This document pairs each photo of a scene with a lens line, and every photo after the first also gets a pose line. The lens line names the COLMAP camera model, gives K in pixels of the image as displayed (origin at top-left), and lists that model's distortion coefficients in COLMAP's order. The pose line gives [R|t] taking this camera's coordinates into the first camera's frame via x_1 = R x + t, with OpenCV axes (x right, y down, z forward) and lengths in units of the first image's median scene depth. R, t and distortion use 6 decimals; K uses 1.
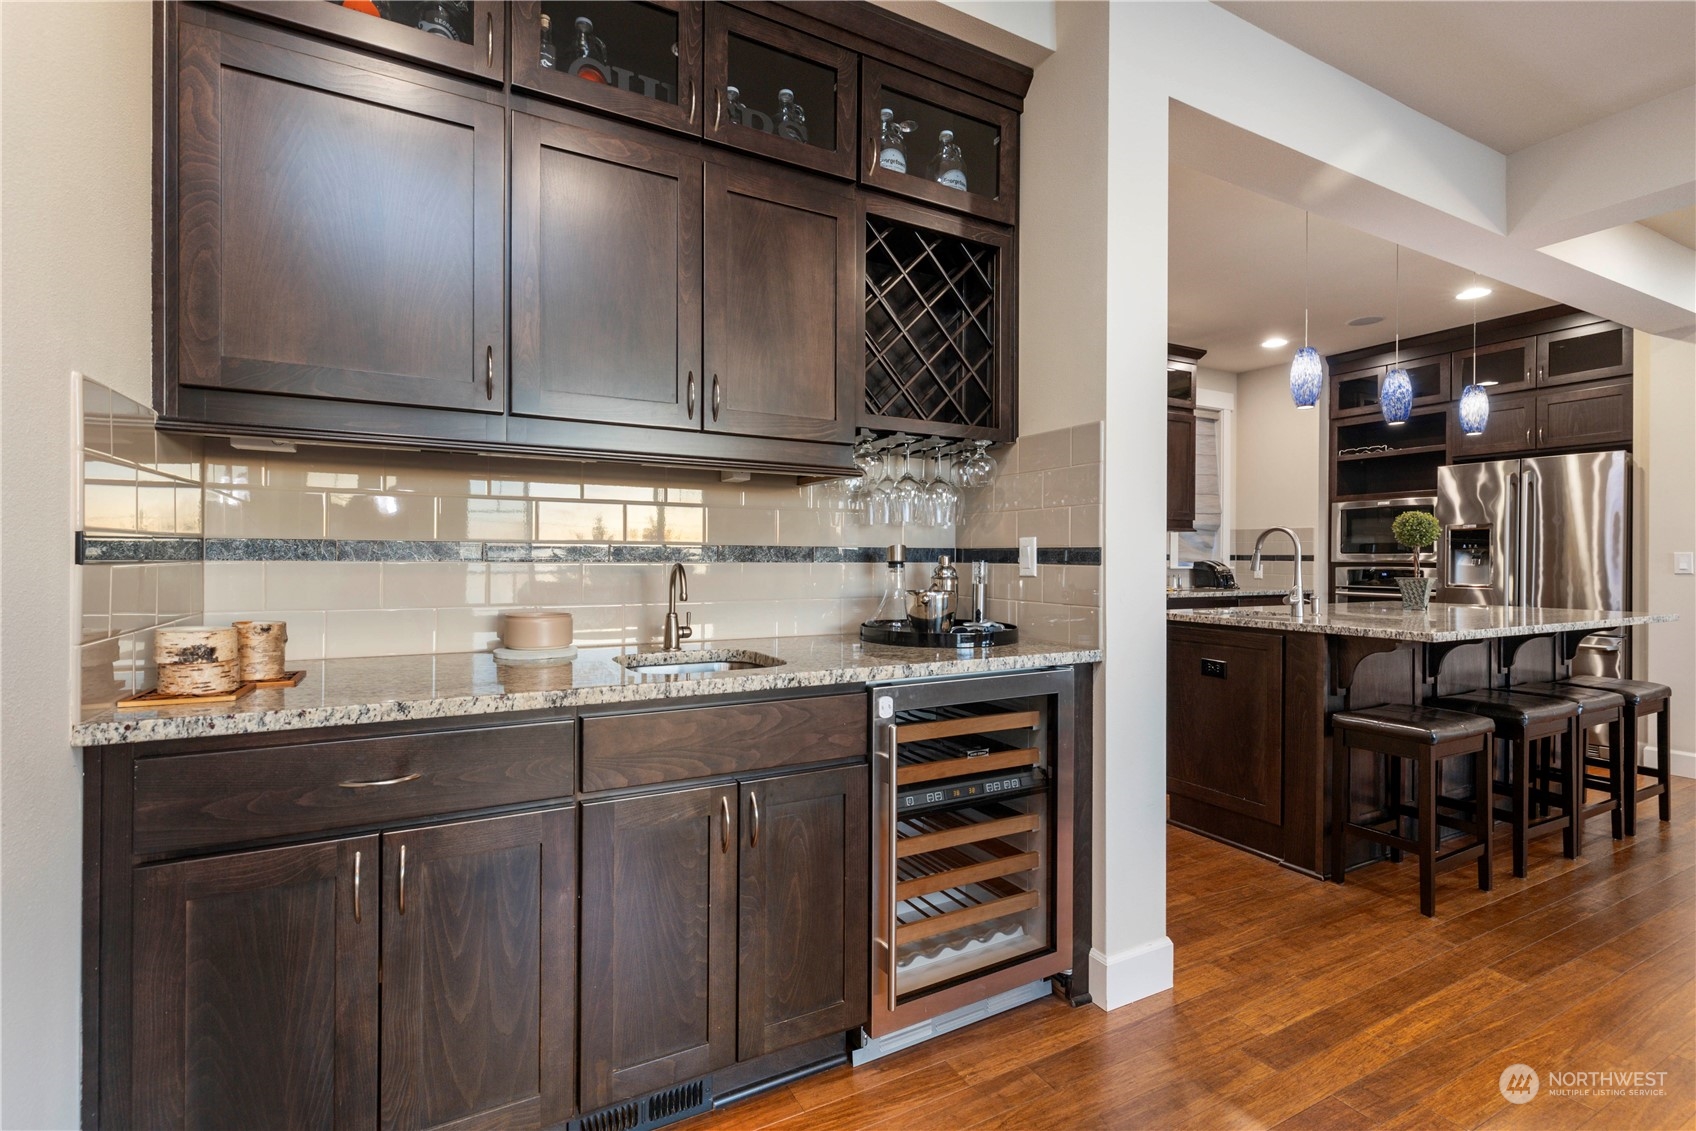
lens RADIAL K [[768.9, 0, 834.6], [0, 768.9, 562.7], [0, 0, 1]] dist [0.005327, -0.001177]
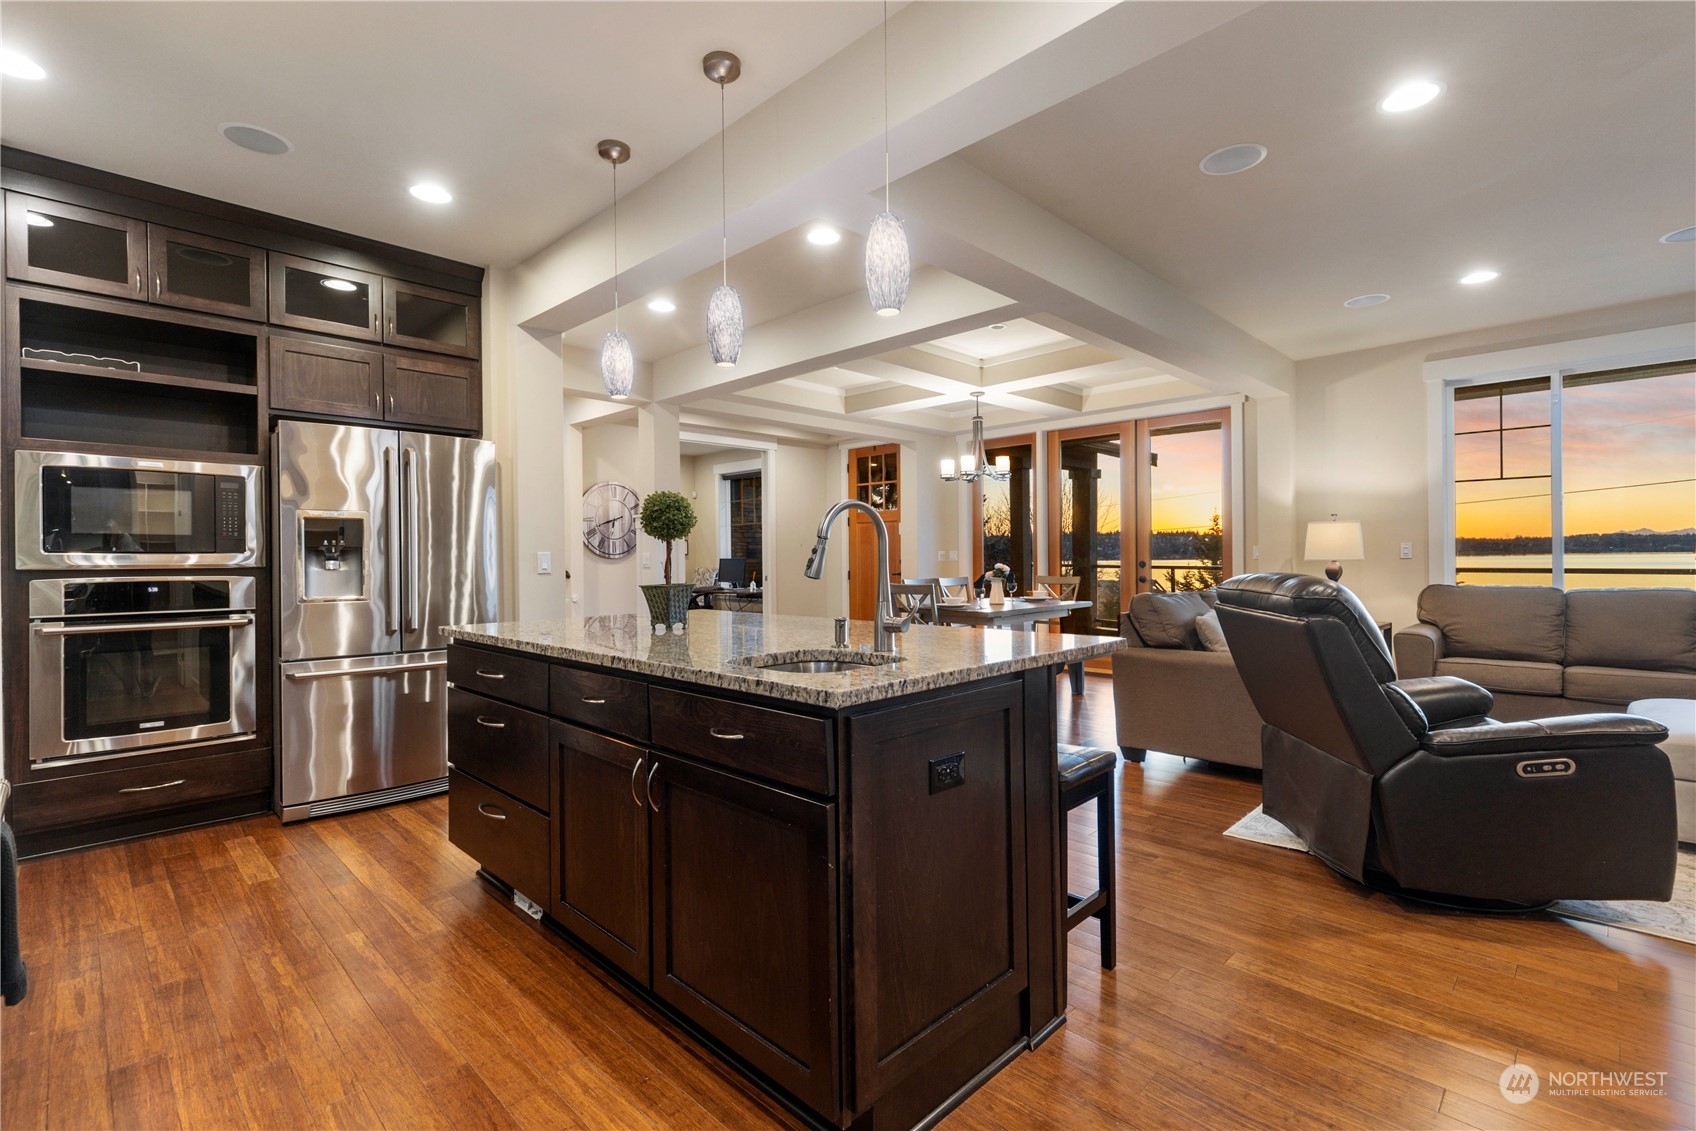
lens RADIAL K [[768.9, 0, 842.0], [0, 768.9, 565.9], [0, 0, 1]] dist [0.005327, -0.001177]
pose [[-0.297240, -0.008517, 0.954765, 0.022263], [0.017864, 0.999736, 0.014479, -0.000352], [-0.954636, 0.021359, -0.297009, 0.657191]]
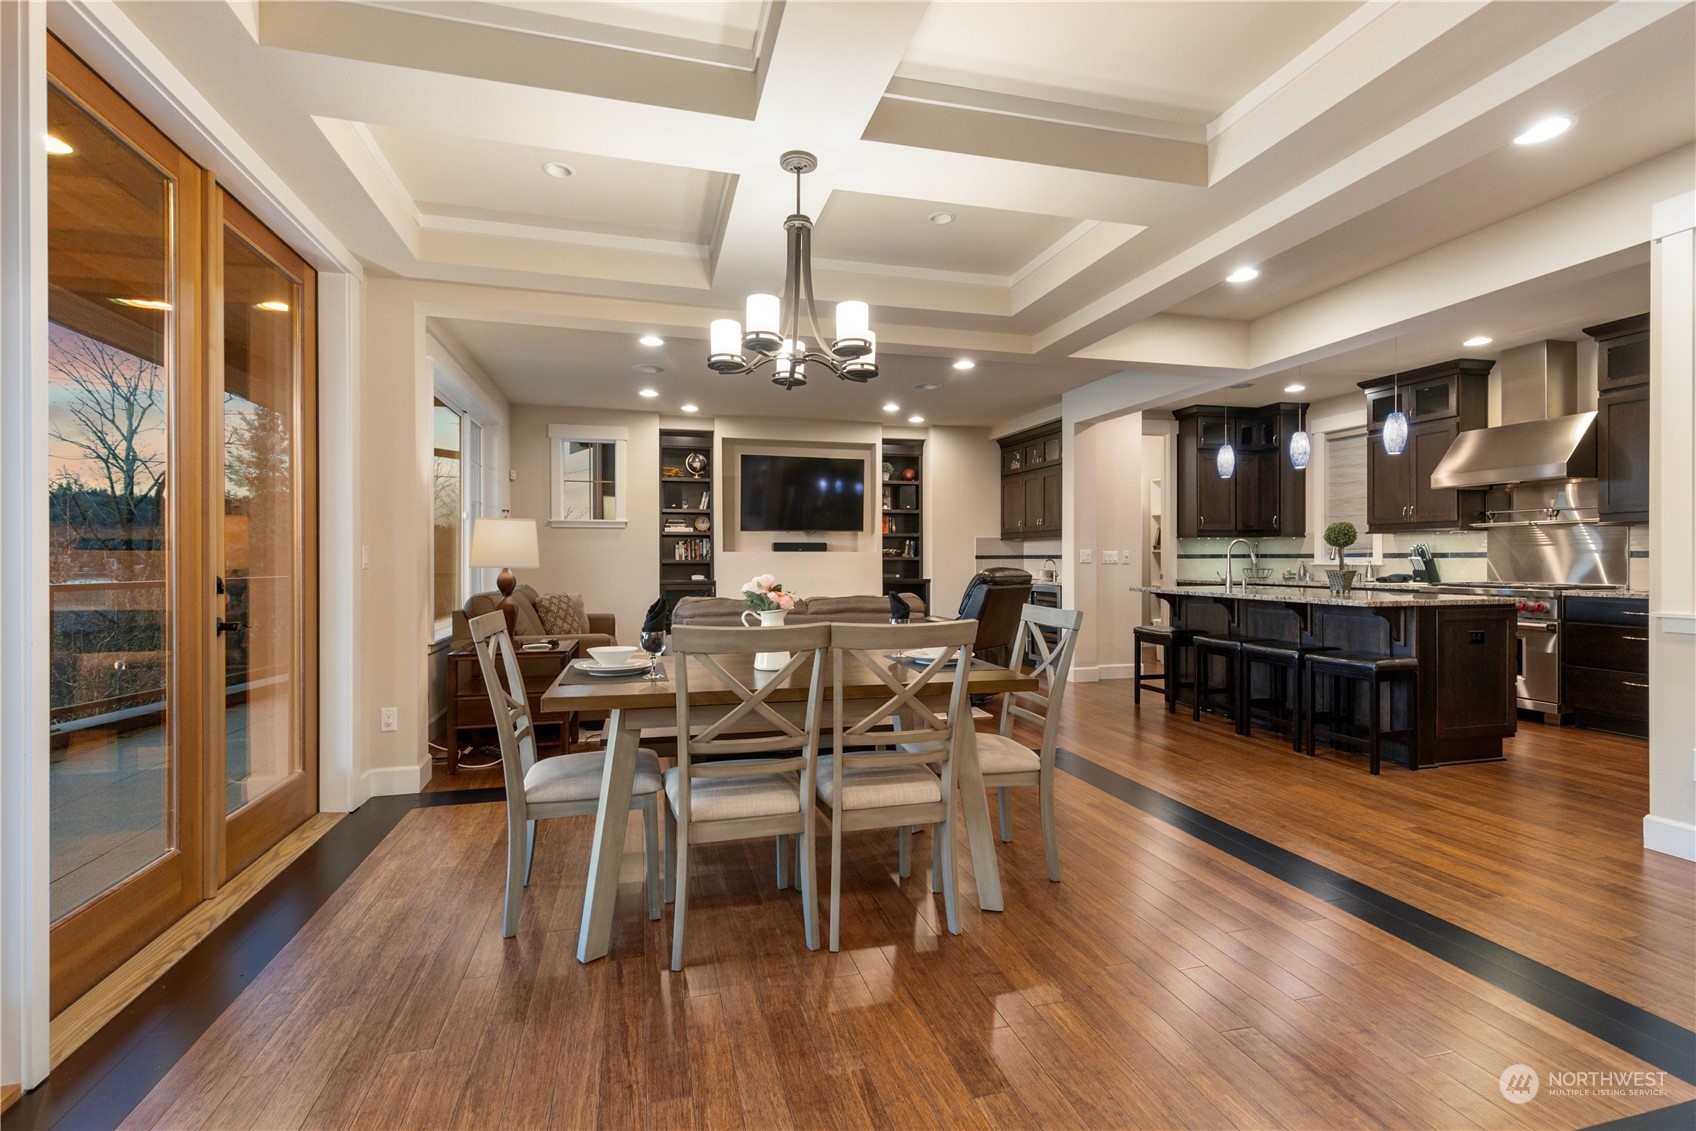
lens RADIAL K [[768.9, 0, 852.1], [0, 768.9, 554.5], [0, 0, 1]] dist [0.005327, -0.001177]
pose [[-0.212569, -0.004962, -0.977134, 1.423282], [-0.008078, 0.999962, -0.003320, 0.004159], [0.977113, 0.007188, -0.212601, 0.278341]]
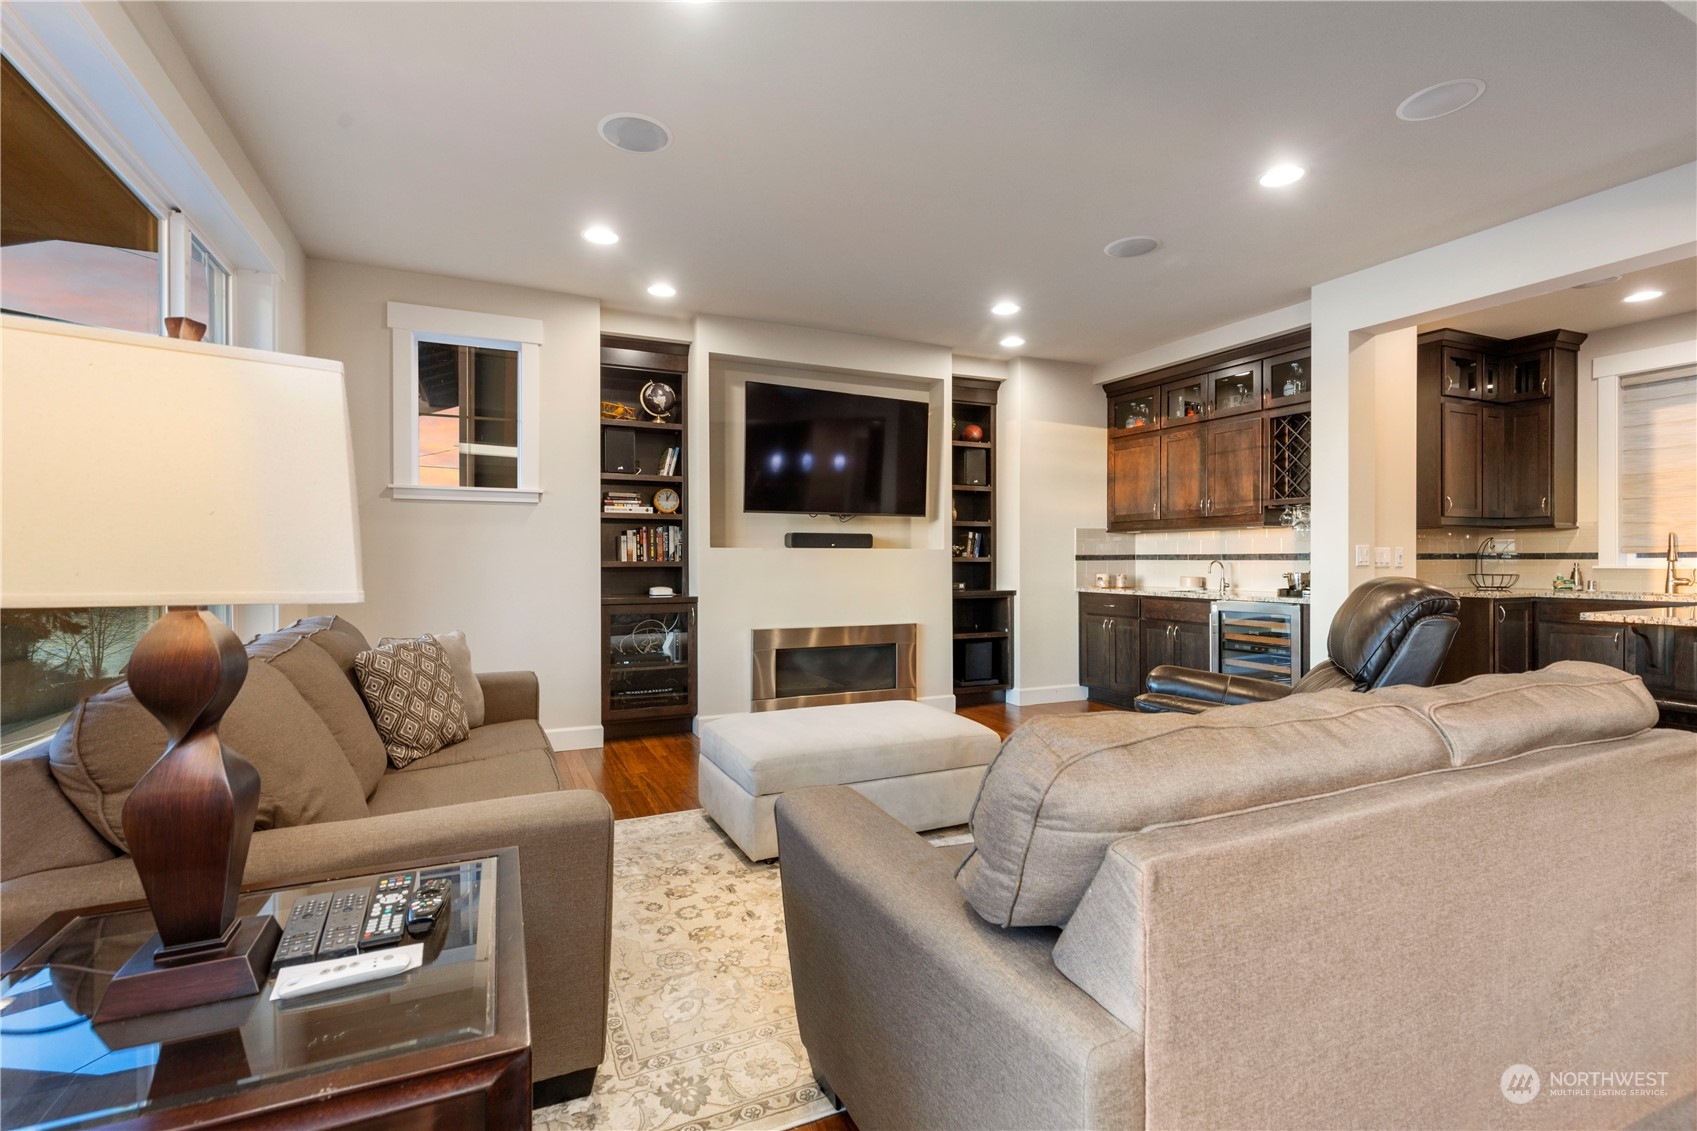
lens RADIAL K [[769.4, 0, 846.9], [0, 769.4, 556.9], [0, 0, 1]] dist [0.005327, -0.001177]
pose [[-0.048011, -0.004376, -0.998837, 0.906628], [-0.009111, 0.999951, -0.003943, 0.008442], [0.998805, 0.008911, -0.048048, -0.072451]]
